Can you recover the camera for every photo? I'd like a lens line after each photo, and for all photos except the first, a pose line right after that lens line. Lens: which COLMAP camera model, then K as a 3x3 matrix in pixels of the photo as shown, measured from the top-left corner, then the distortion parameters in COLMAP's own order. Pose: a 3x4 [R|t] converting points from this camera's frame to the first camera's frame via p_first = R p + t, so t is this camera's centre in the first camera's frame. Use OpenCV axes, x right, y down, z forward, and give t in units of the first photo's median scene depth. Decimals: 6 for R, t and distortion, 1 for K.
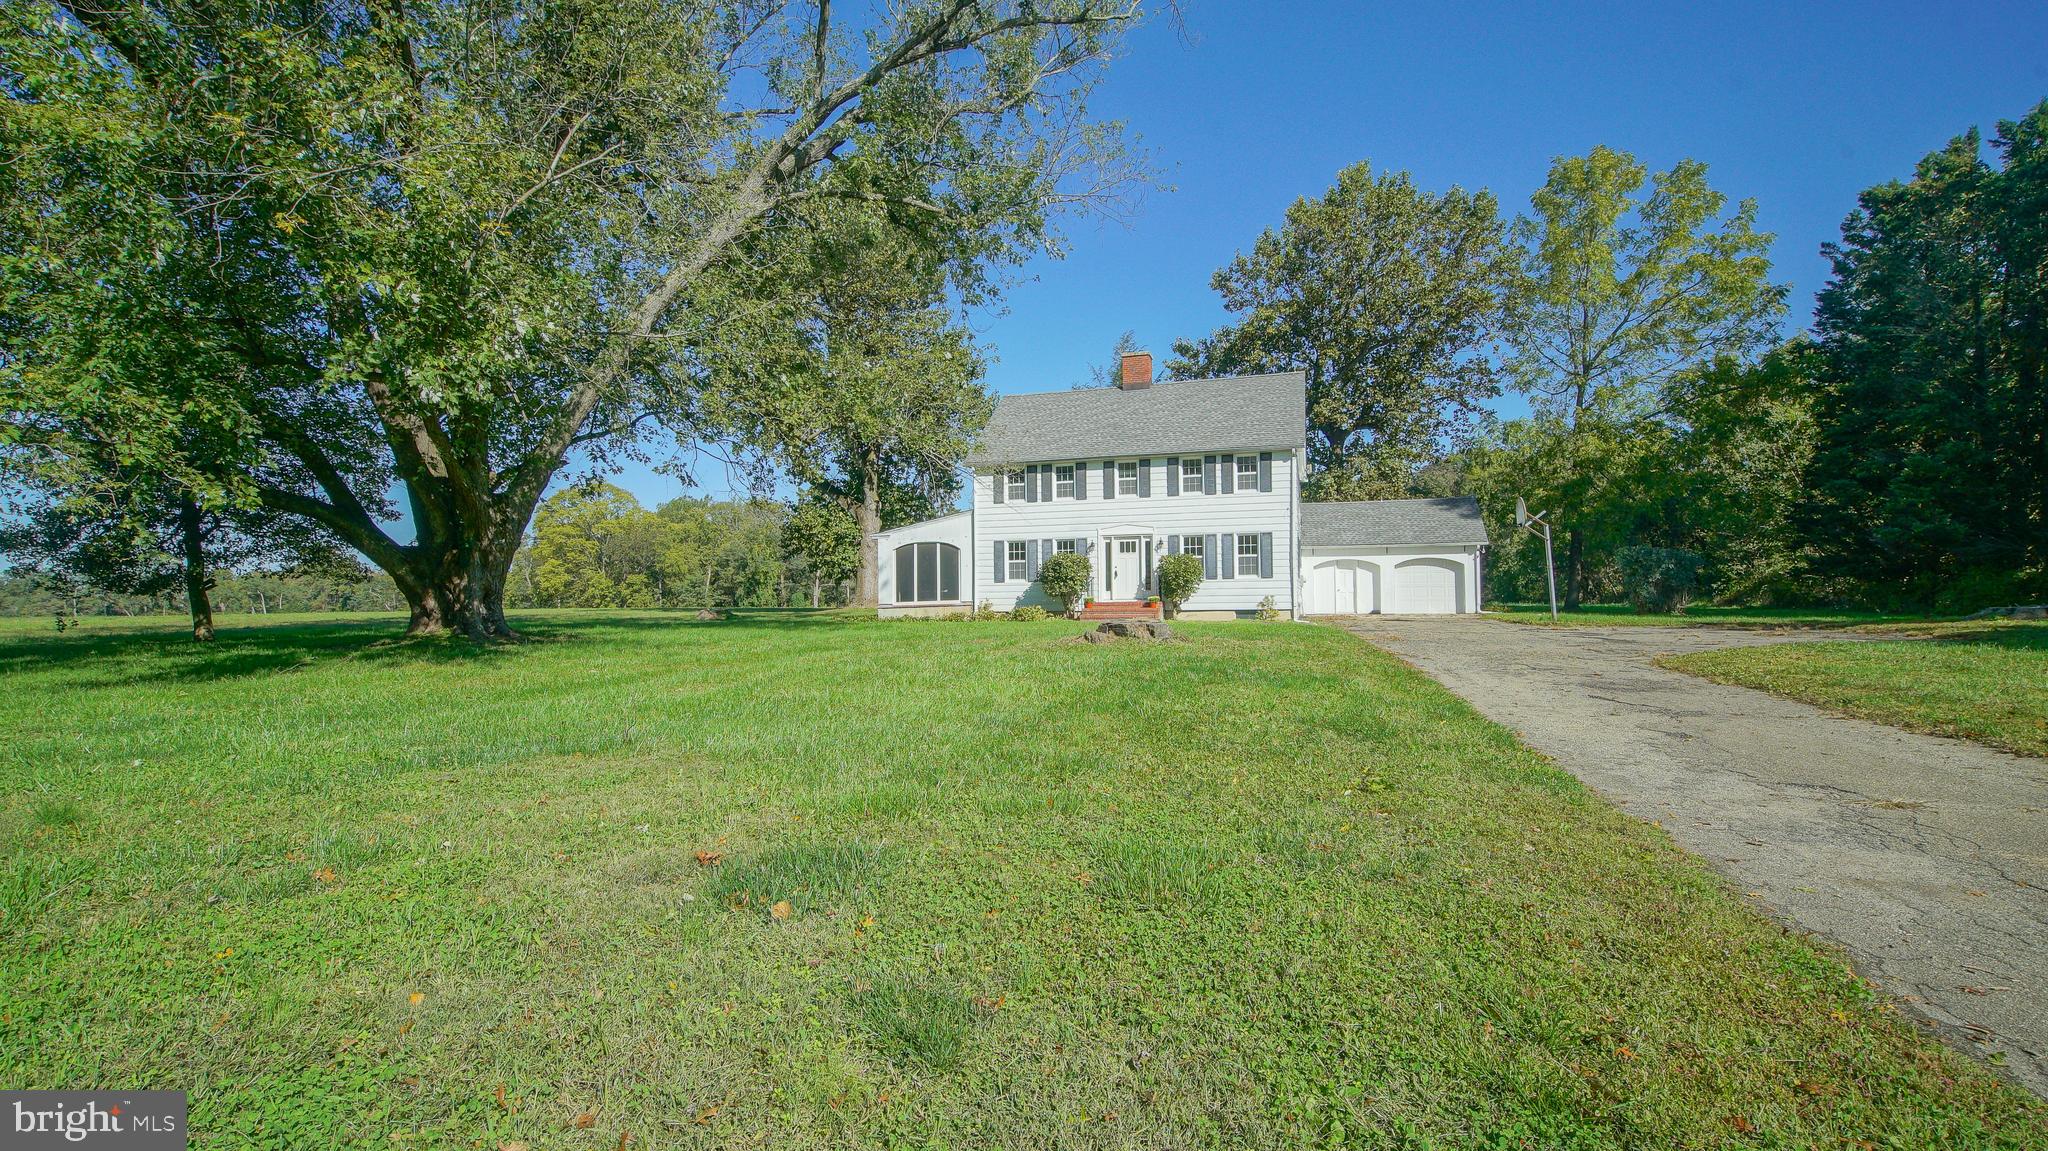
lens RADIAL K [[936.2, 0, 1022.8], [0, 936.2, 573.4], [0, 0, 1]] dist [-0.004711, -0.000452]
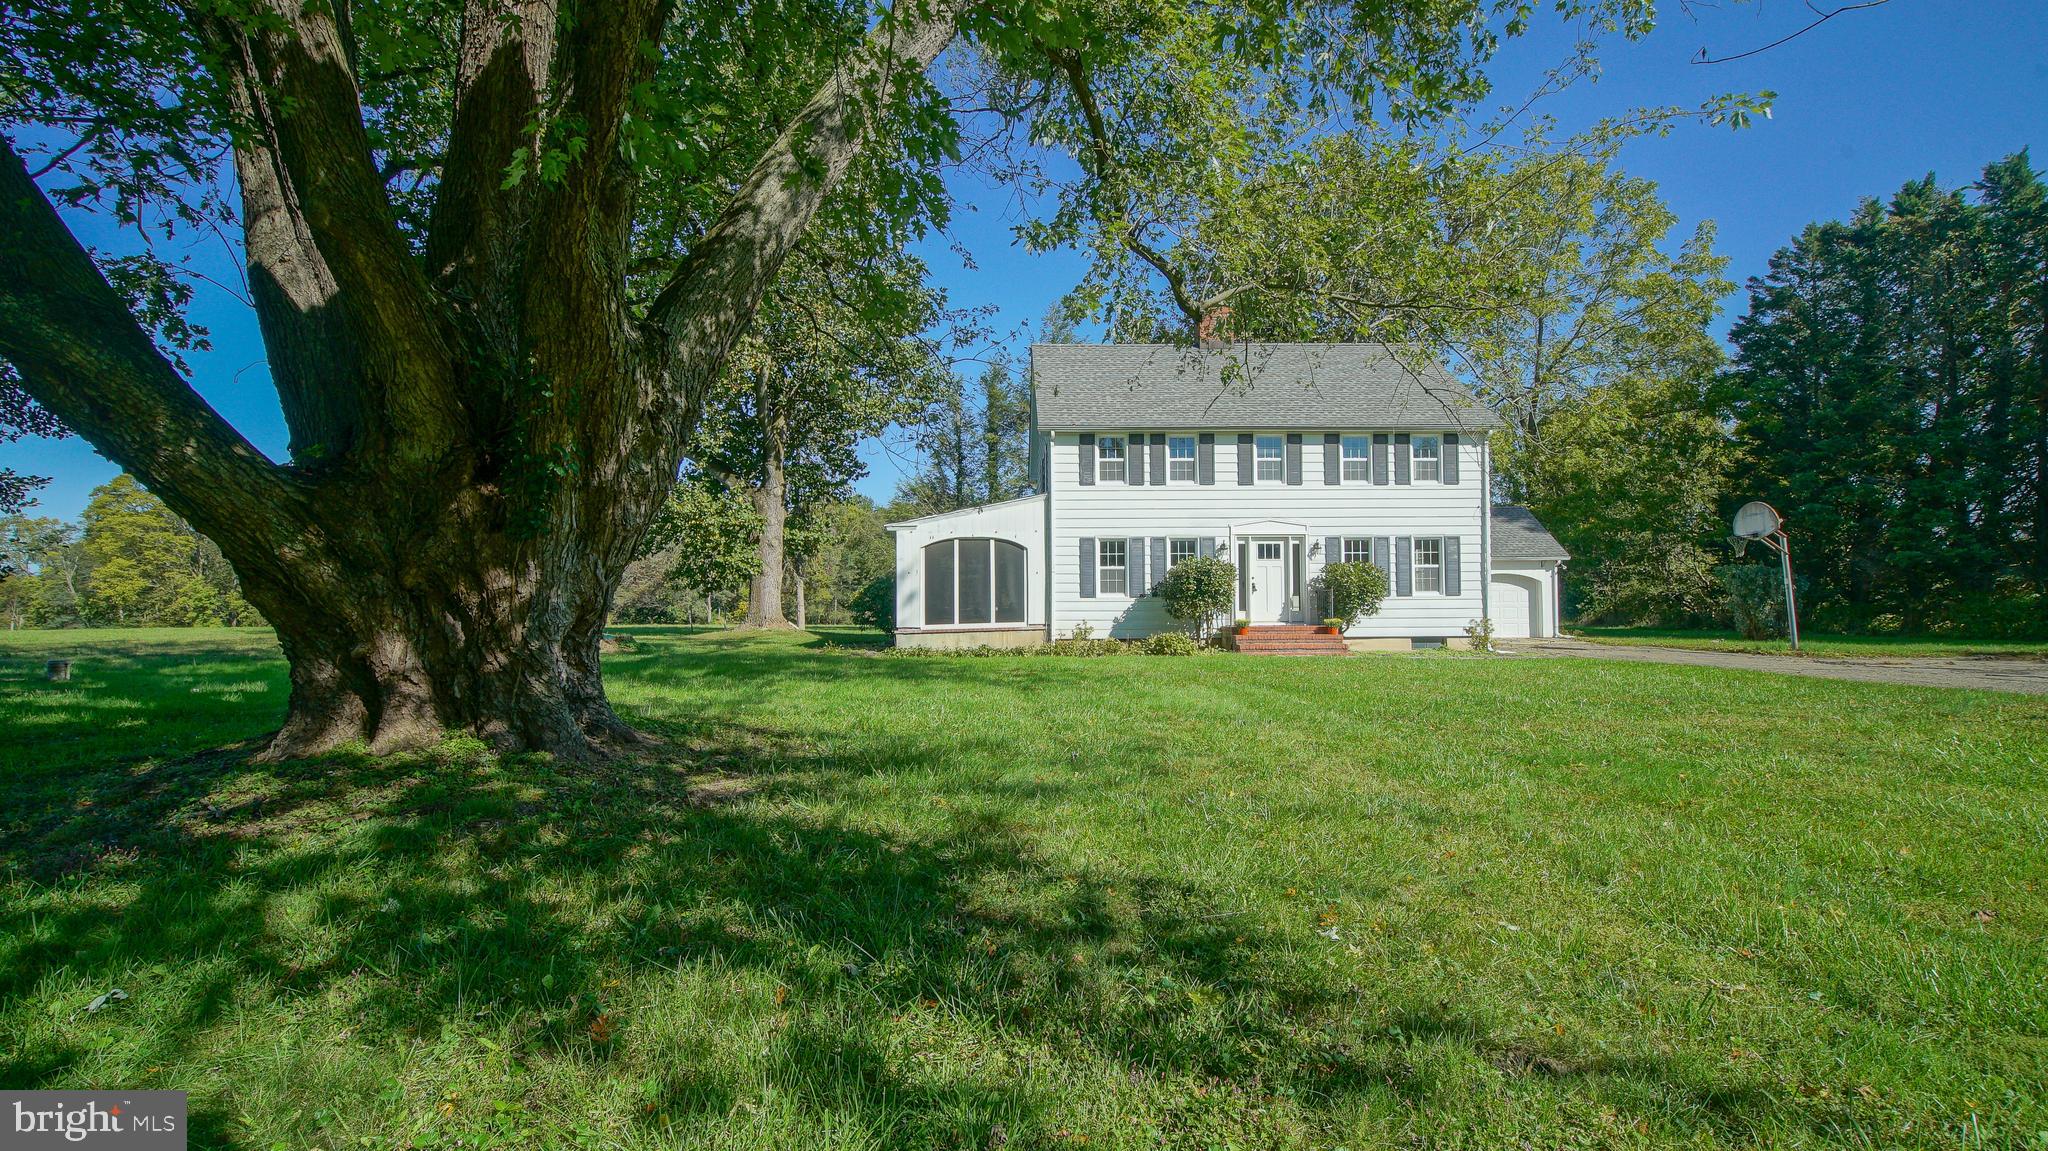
lens RADIAL K [[936.2, 0, 1025.2], [0, 936.2, 587.9], [0, 0, 1]] dist [-0.004711, -0.000452]
pose [[0.948297, 0.013014, 0.317117, -0.297601], [-0.012963, 0.999913, -0.002269, 0.004733], [-0.317119, -0.001959, 0.948384, 0.354197]]
